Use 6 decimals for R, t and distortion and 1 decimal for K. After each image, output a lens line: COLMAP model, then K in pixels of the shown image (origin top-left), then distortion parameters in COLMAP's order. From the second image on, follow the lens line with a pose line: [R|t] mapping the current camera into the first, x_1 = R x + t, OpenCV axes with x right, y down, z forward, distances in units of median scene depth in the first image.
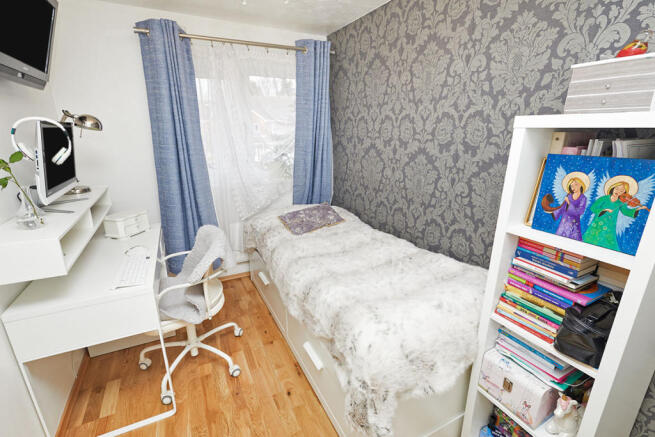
lens RADIAL K [[301.5, 0, 328.3], [0, 301.5, 227.1], [0, 0, 1]] dist [0.001769, 0.000340]
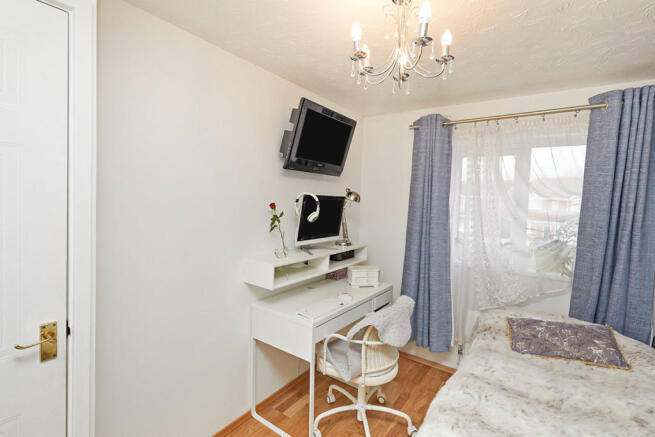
lens RADIAL K [[312.9, 0, 327.5], [0, 312.9, 218.5], [0, 0, 1]] dist [0.000461, 0.000144]
pose [[0.462251, 0.071333, -0.883875, 0.324454], [-0.309334, 0.947117, -0.085339, -0.070330], [0.831045, 0.312861, 0.459871, 0.207702]]
